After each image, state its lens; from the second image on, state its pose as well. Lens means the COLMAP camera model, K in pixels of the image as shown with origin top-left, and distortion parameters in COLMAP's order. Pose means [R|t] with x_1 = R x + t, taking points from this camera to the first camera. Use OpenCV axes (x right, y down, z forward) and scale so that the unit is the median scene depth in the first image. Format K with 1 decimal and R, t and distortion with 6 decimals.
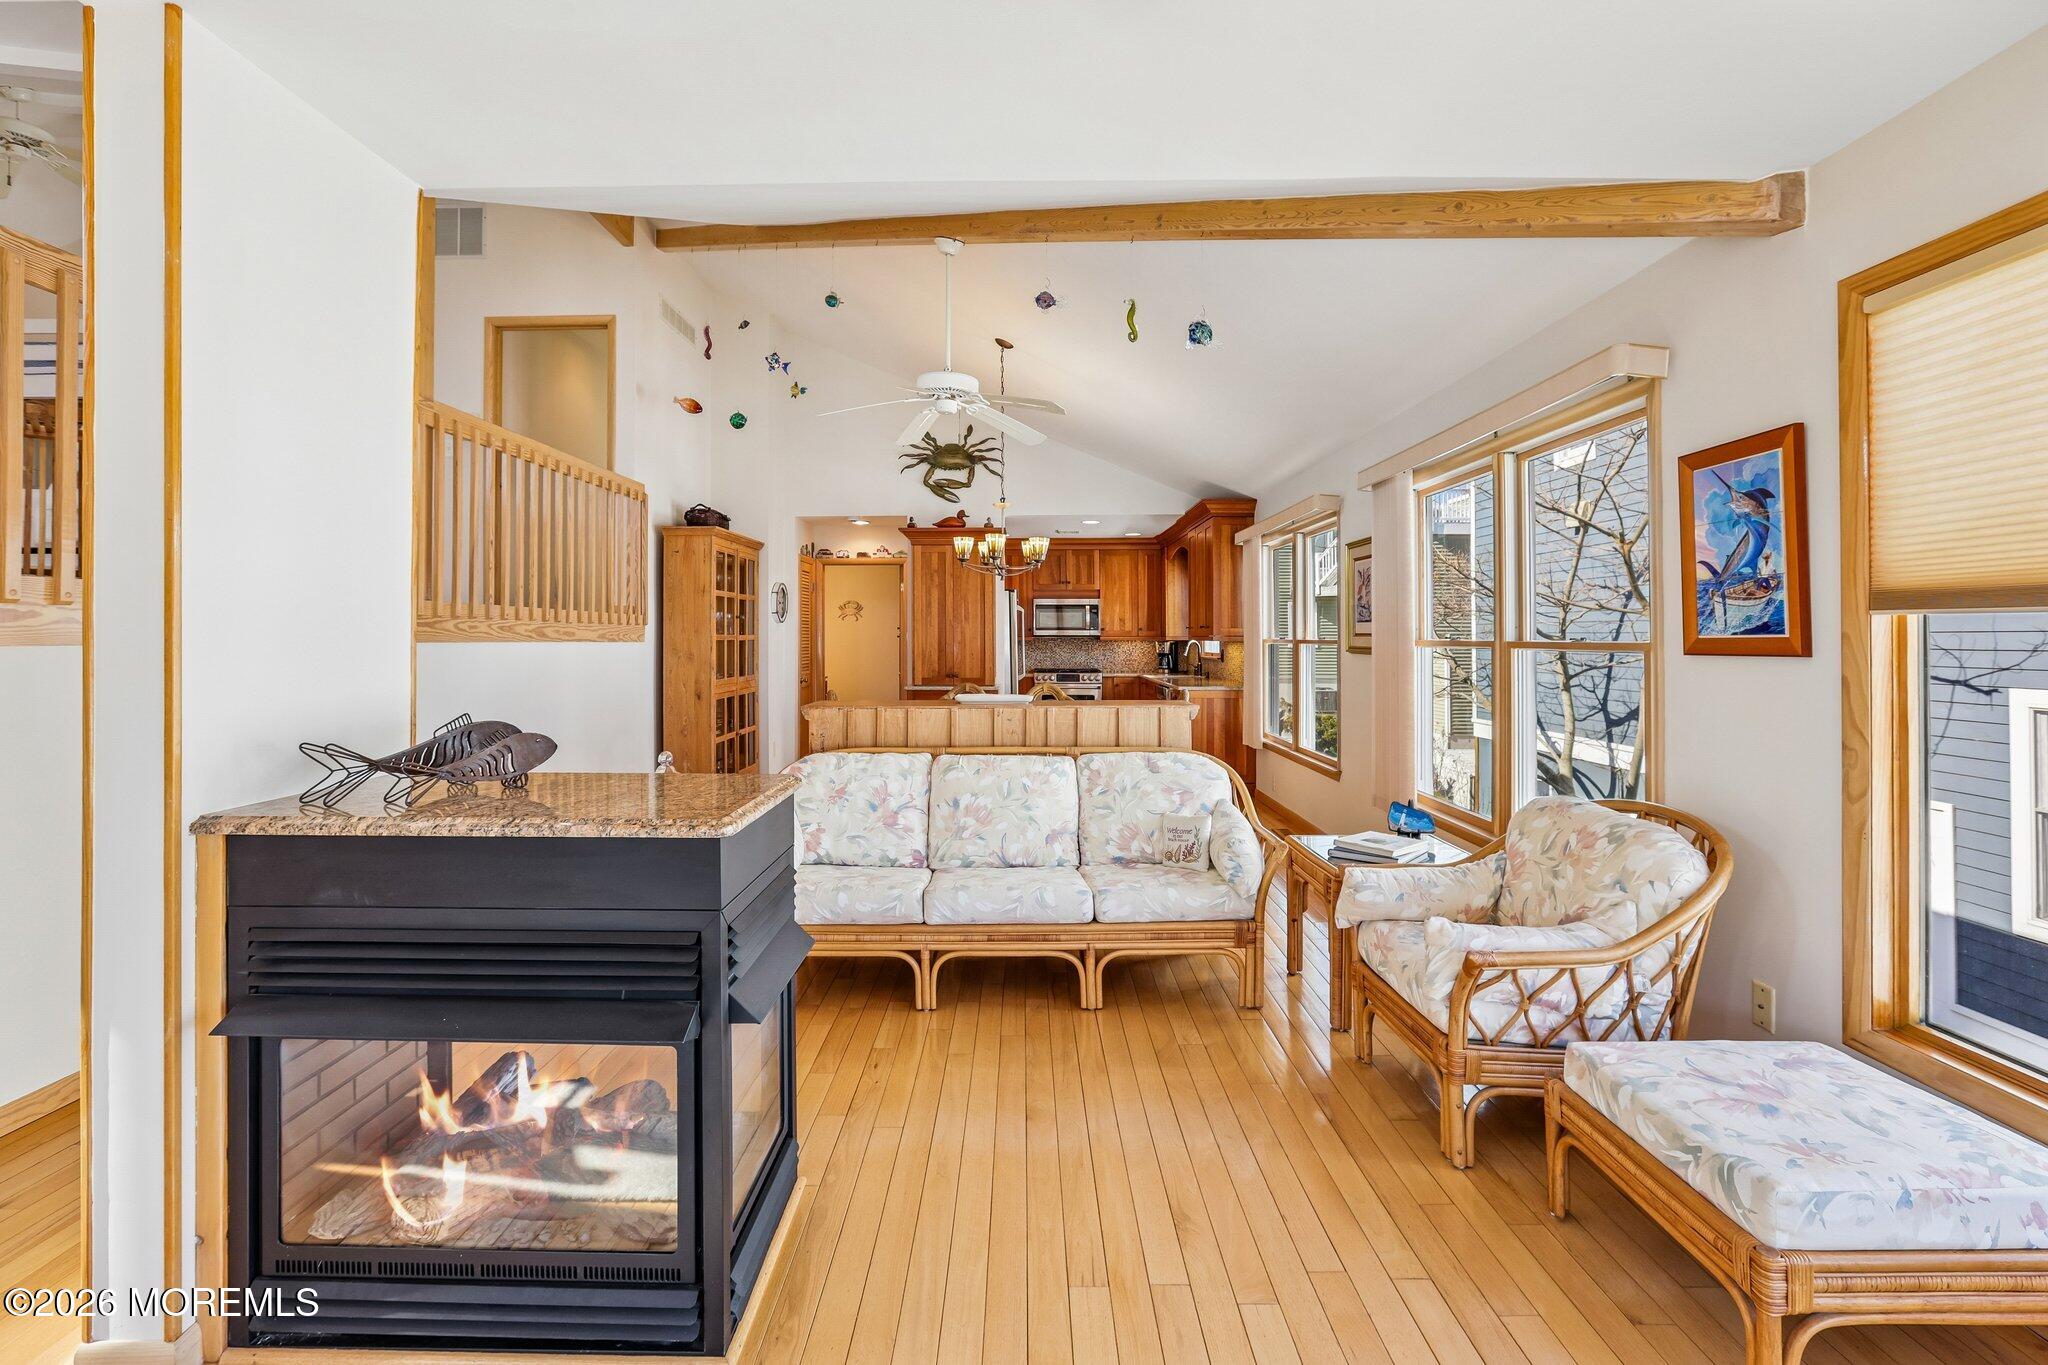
lens RADIAL K [[957.4, 0, 992.0], [0, 957.4, 633.8], [0, 0, 1]] dist [-0.001875, -0.000133]
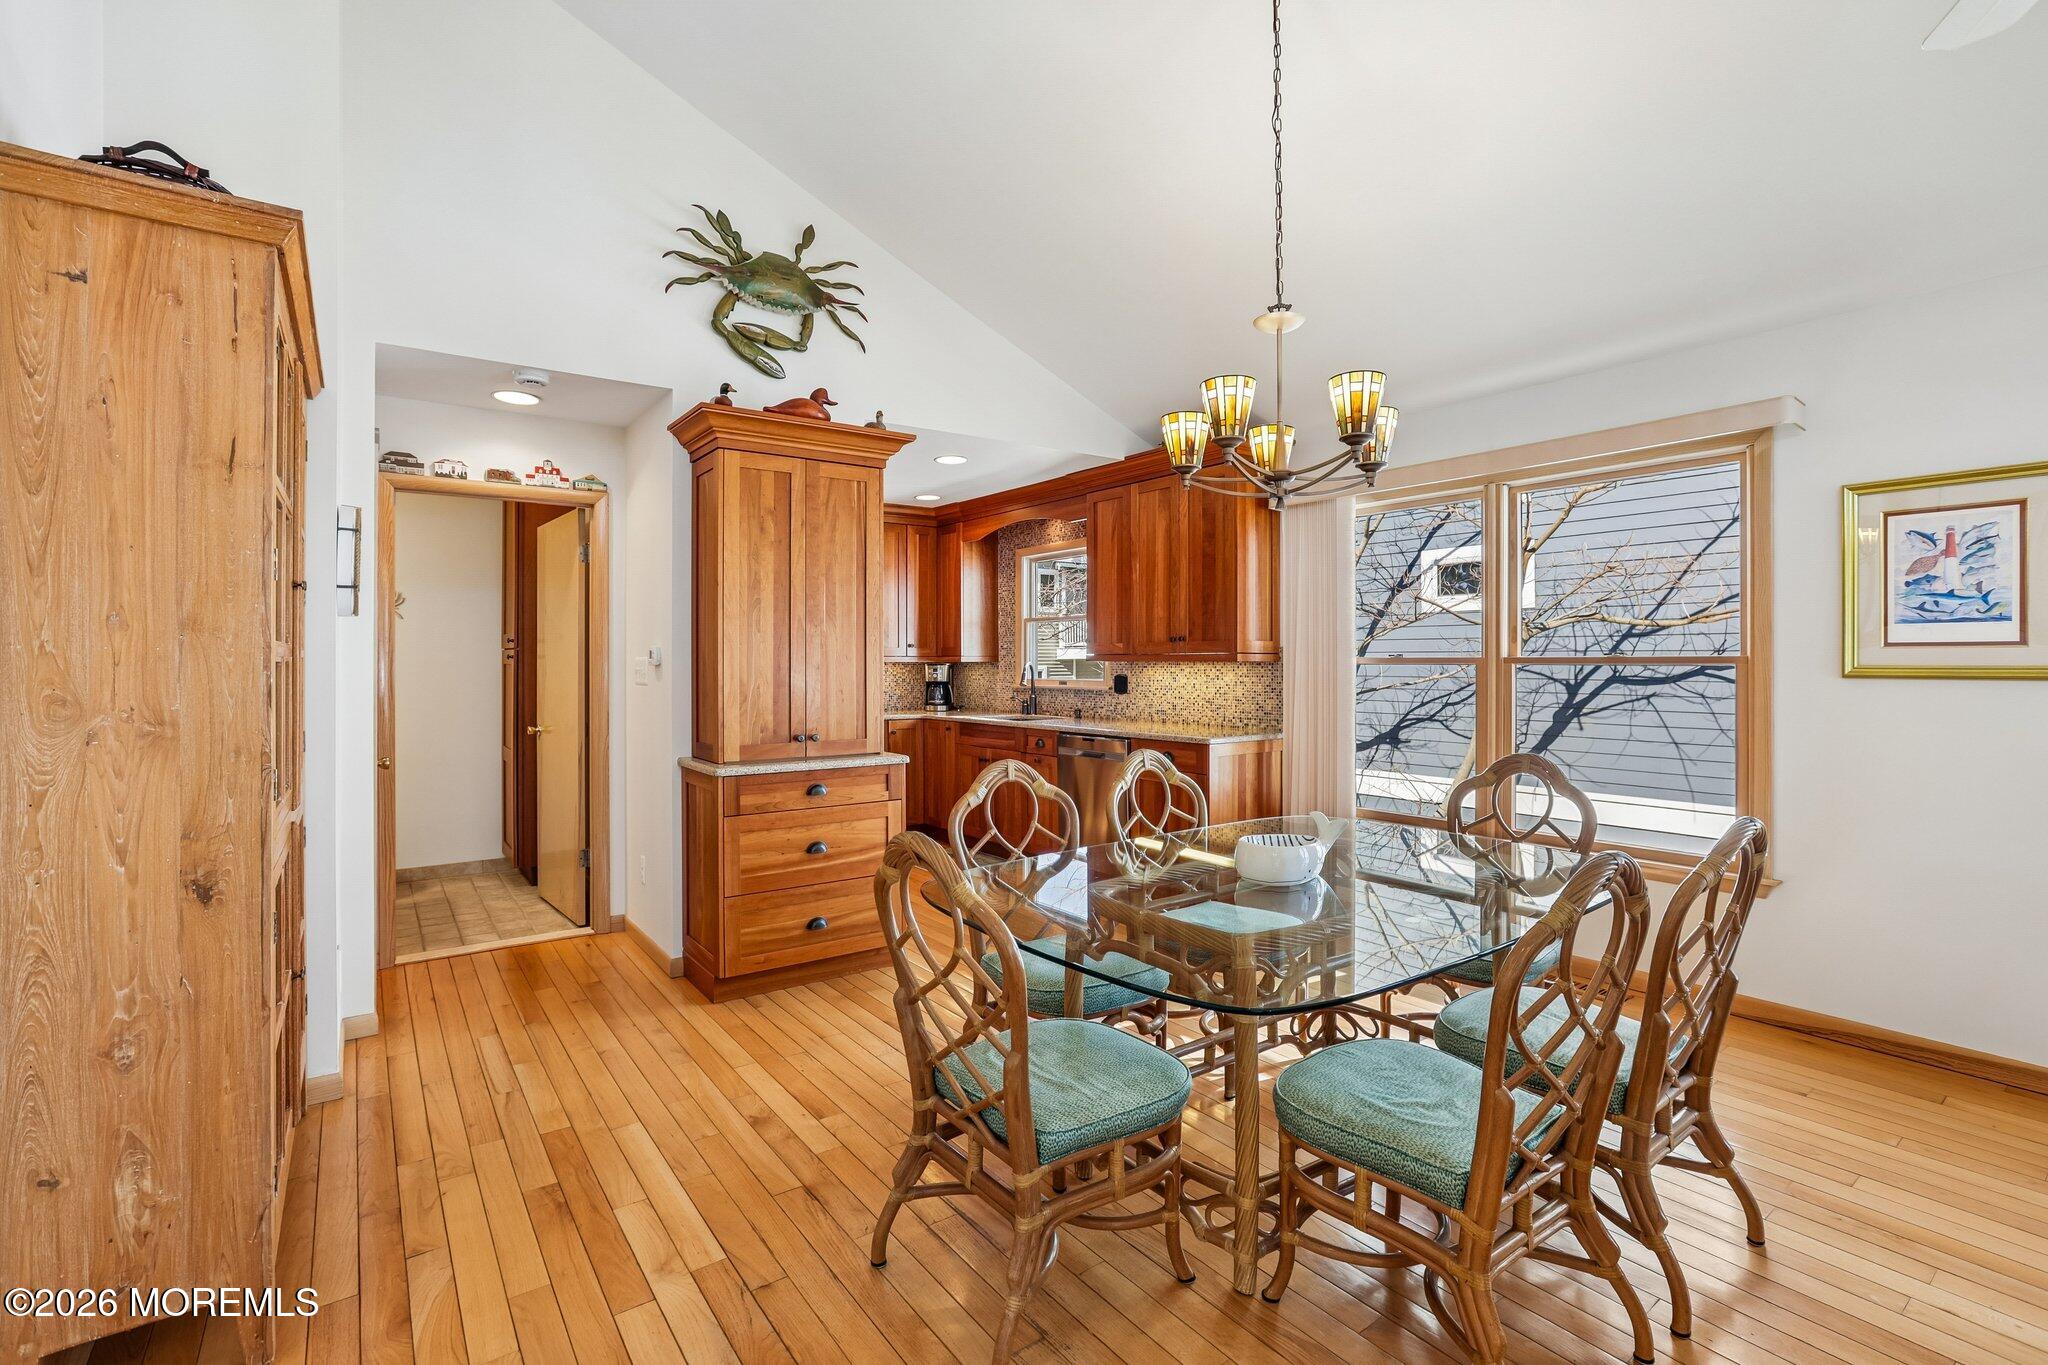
lens RADIAL K [[932.3, 0, 984.8], [0, 932.3, 655.1], [0, 0, 1]] dist [-0.002265, 0.000062]
pose [[0.808725, 0.003820, 0.588175, -0.229603], [-0.003121, 0.999993, -0.002203, 0.003840], [-0.588179, -0.000055, 0.808731, 0.555251]]
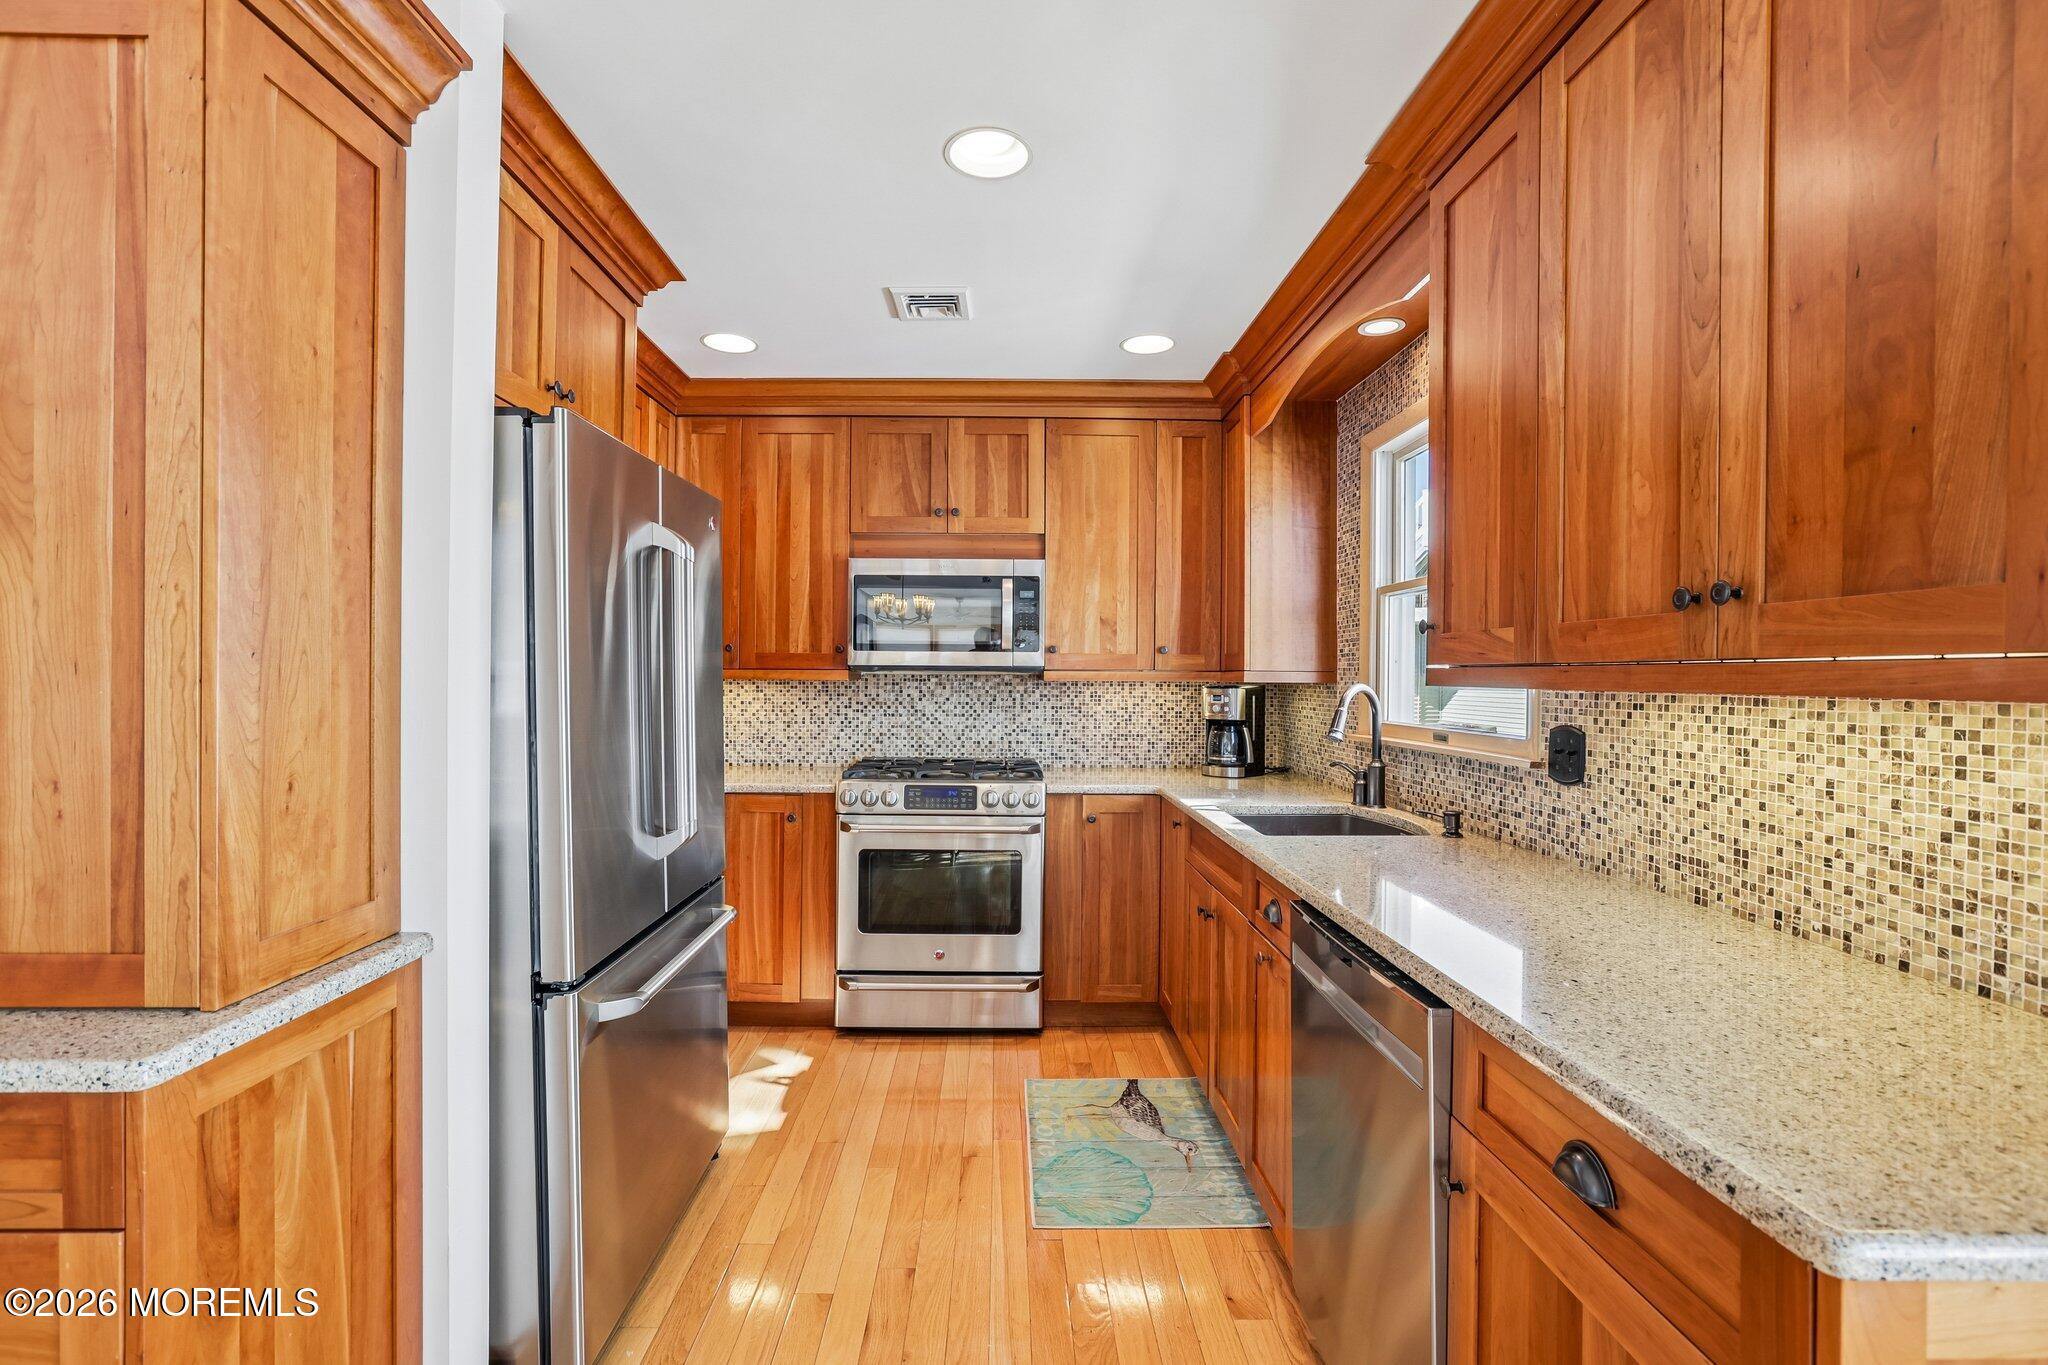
lens RADIAL K [[929.3, 0, 998.4], [0, 929.3, 677.6], [0, 0, 1]] dist [-0.042802, 0.020657]
pose [[0.999277, 0.007604, 0.037243, 0.104430], [-0.007909, 0.999936, 0.008066, 0.003640], [-0.037180, -0.008355, 0.999274, 0.829185]]
